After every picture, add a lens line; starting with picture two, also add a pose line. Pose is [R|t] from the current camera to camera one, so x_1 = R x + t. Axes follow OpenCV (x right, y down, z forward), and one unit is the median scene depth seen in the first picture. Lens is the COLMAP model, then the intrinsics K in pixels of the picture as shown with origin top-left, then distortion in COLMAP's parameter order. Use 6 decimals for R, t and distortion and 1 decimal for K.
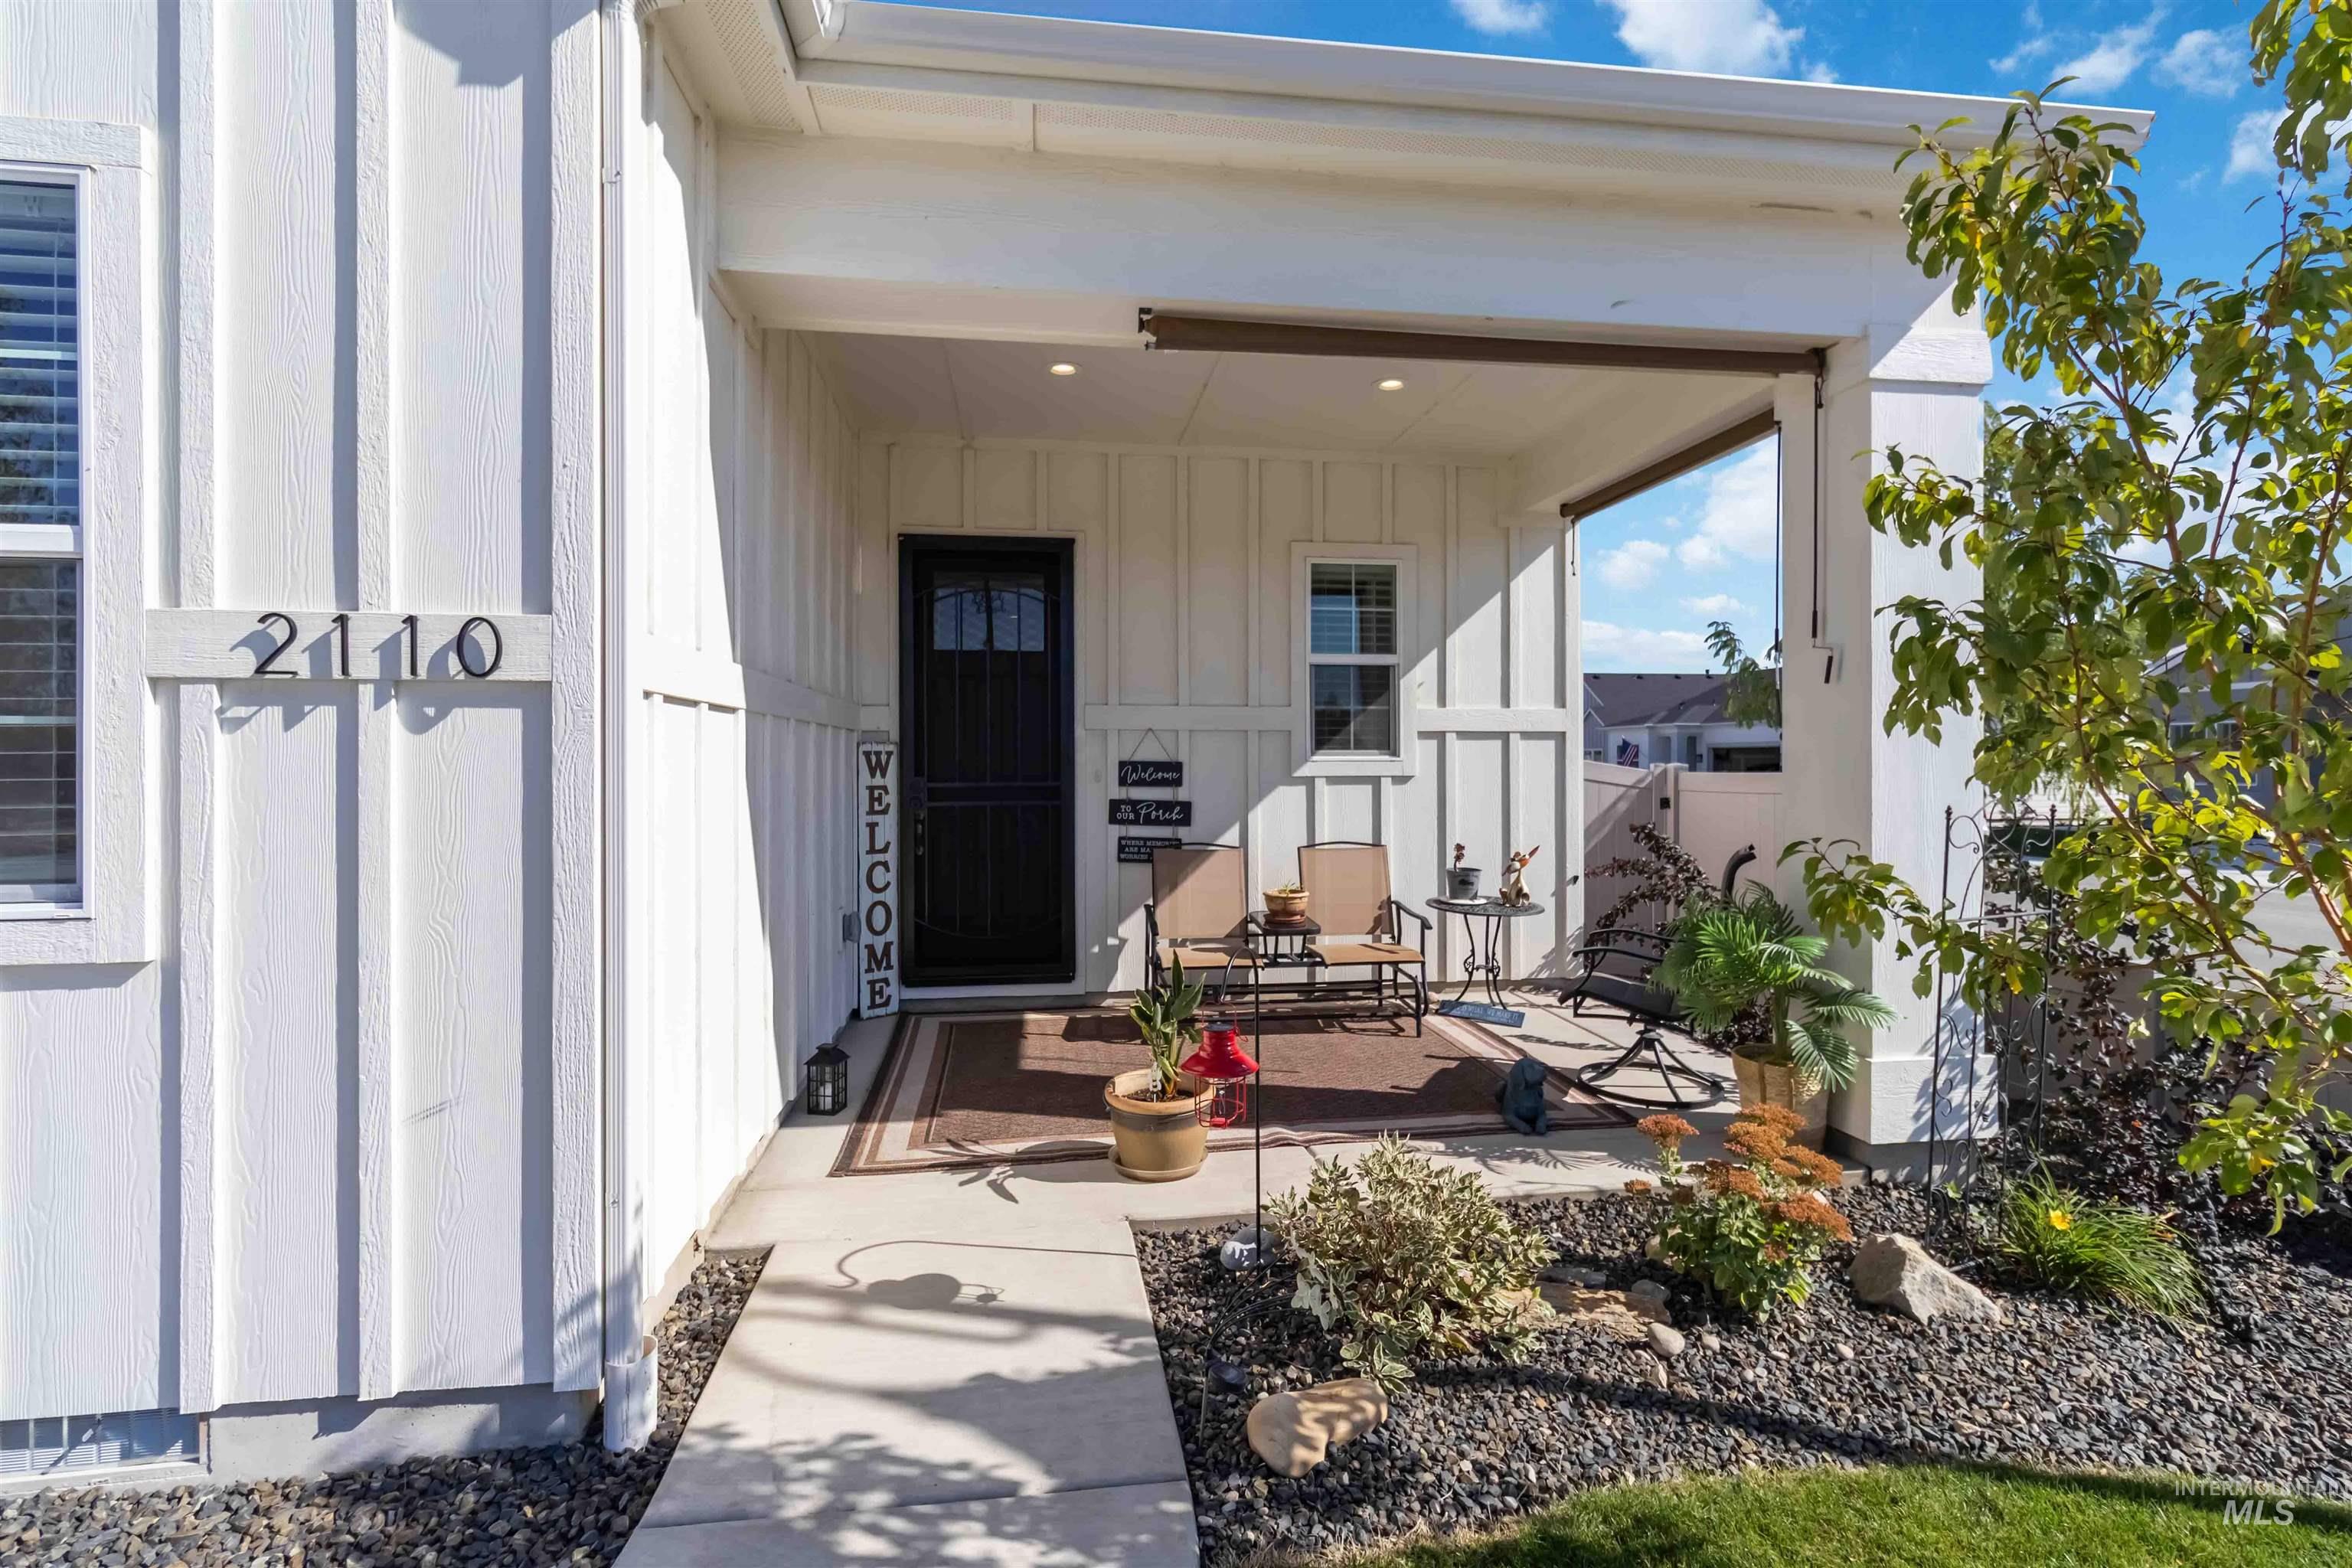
lens RADIAL K [[1085.2, 0, 1181.6], [0, 1085.2, 762.5], [0, 0, 1]] dist [0.003498, 0.000400]
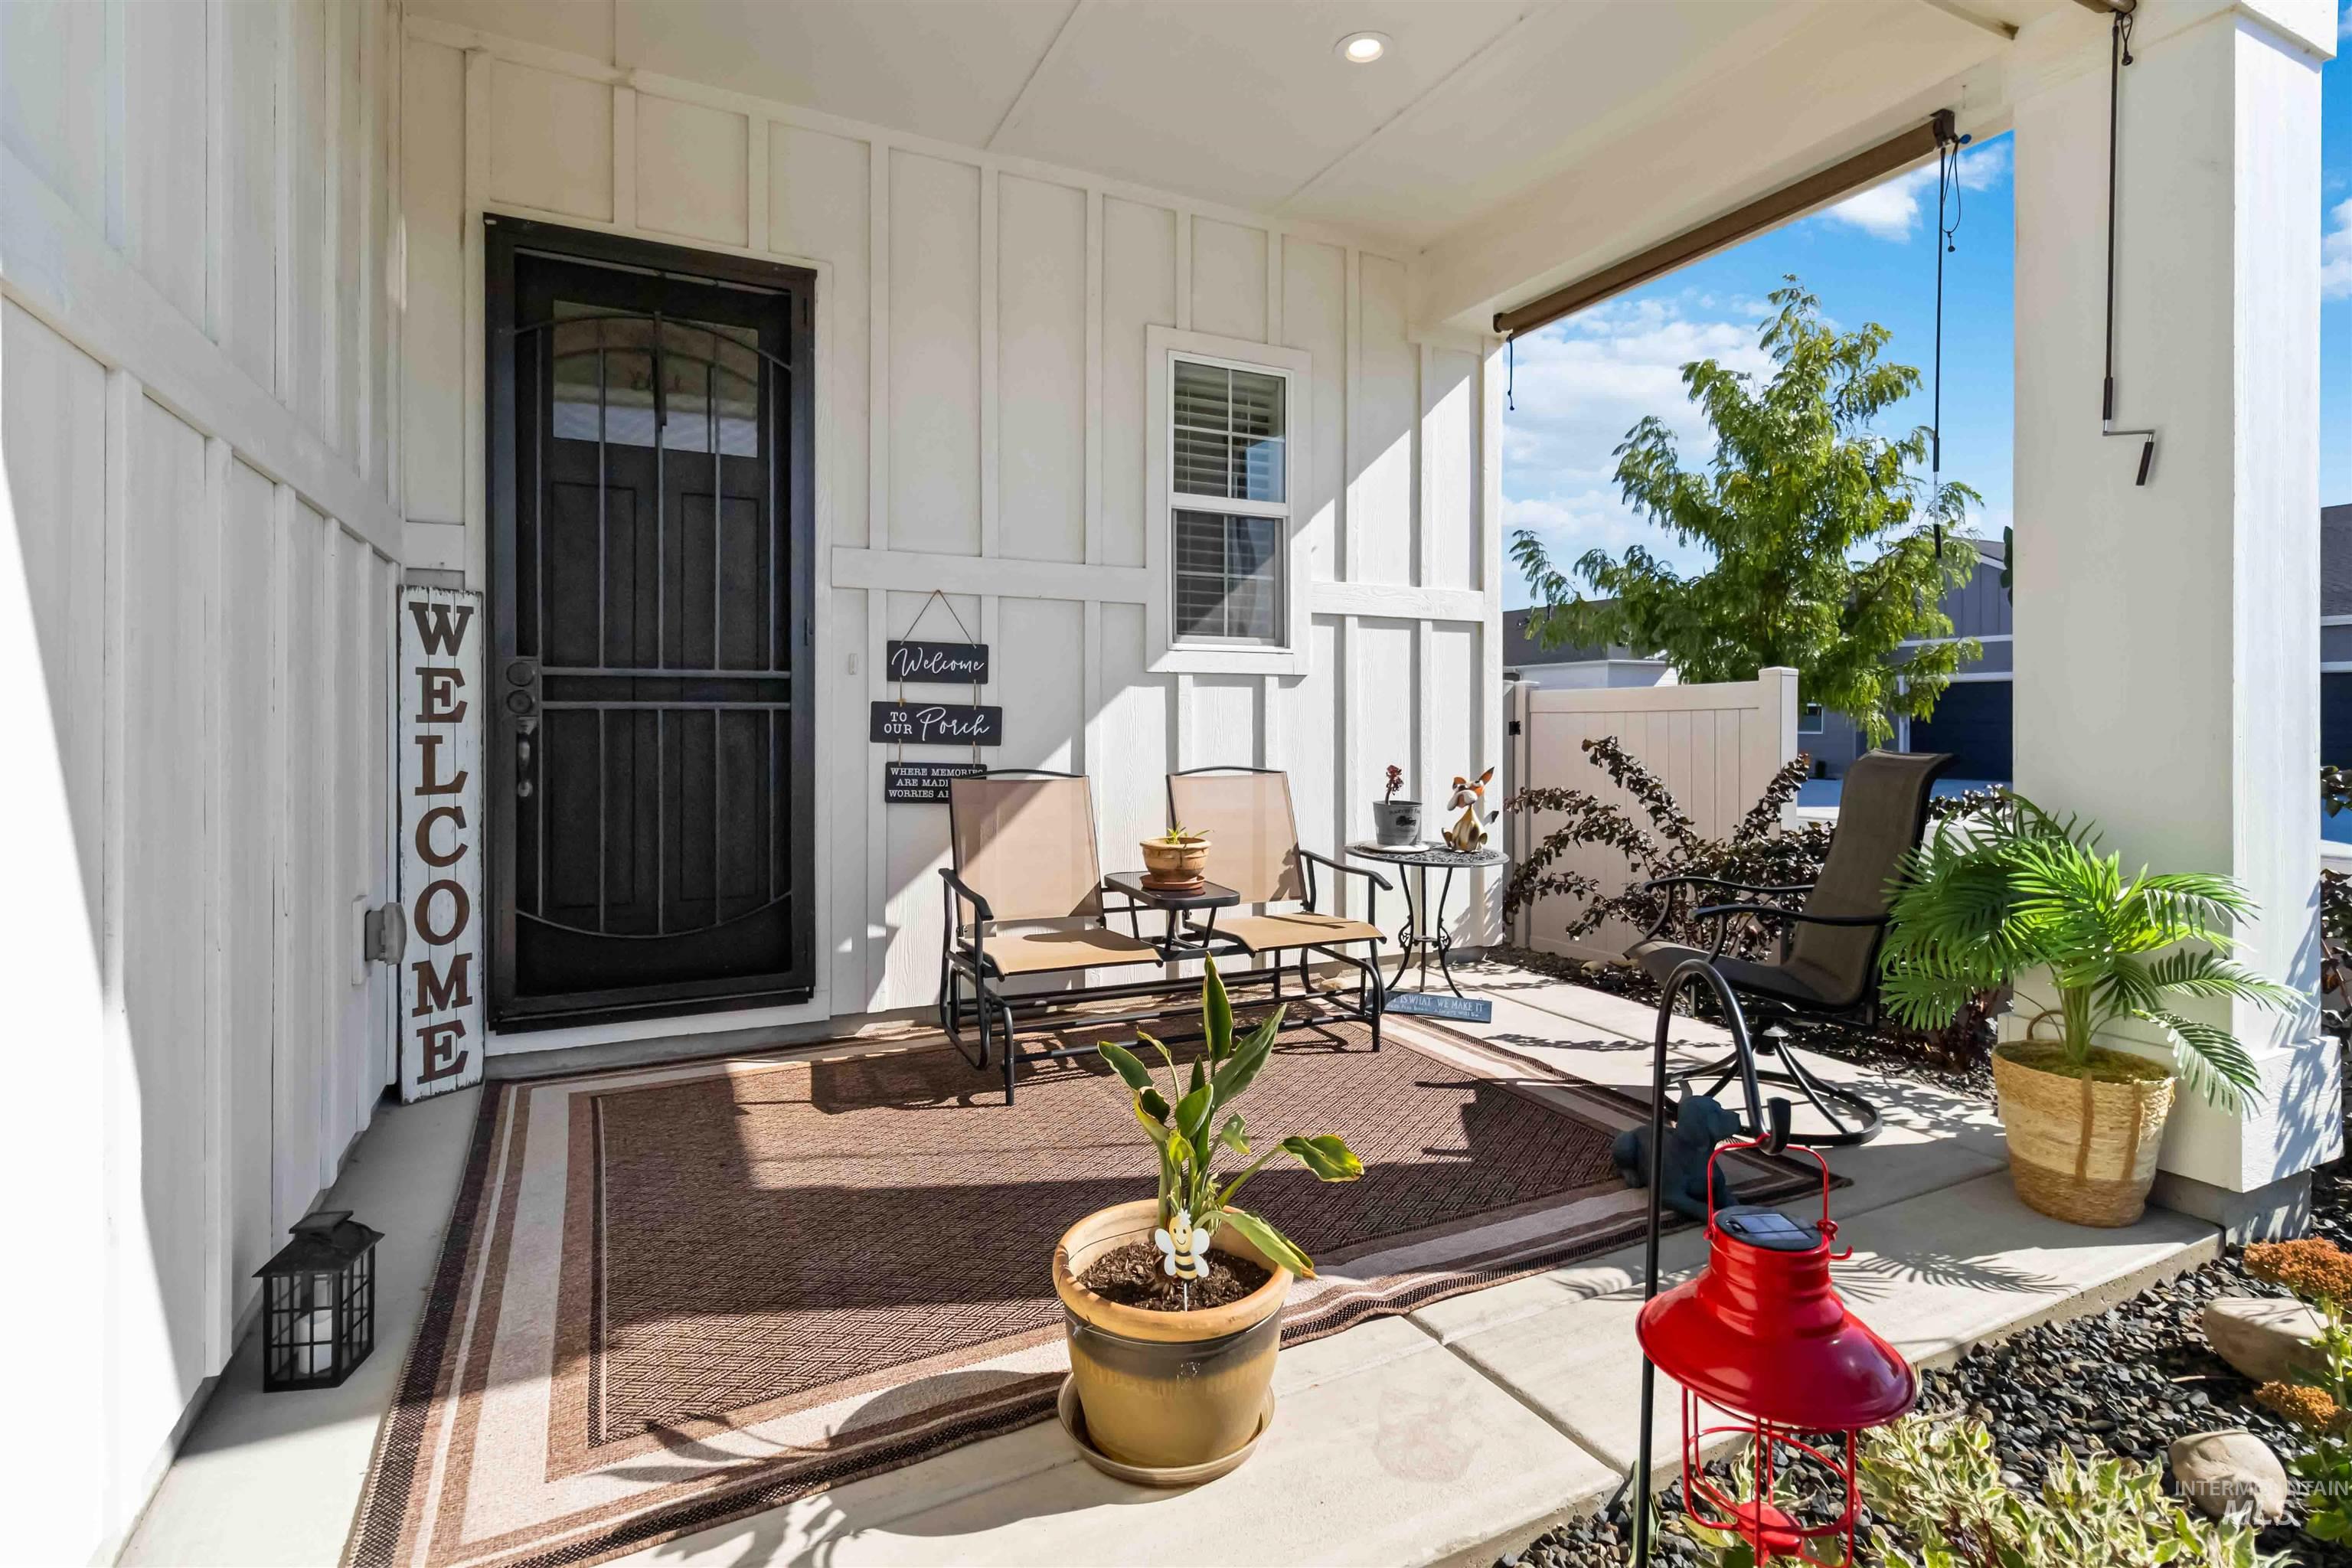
lens RADIAL K [[1122.2, 0, 1169.5], [0, 1122.2, 722.6], [0, 0, 1]] dist [0.001592, 0.000565]
pose [[0.949582, 0.003701, 0.313496, -0.109196], [-0.004058, 0.999992, 0.000486, 0.046198], [-0.313491, -0.001734, 0.949590, 0.349989]]
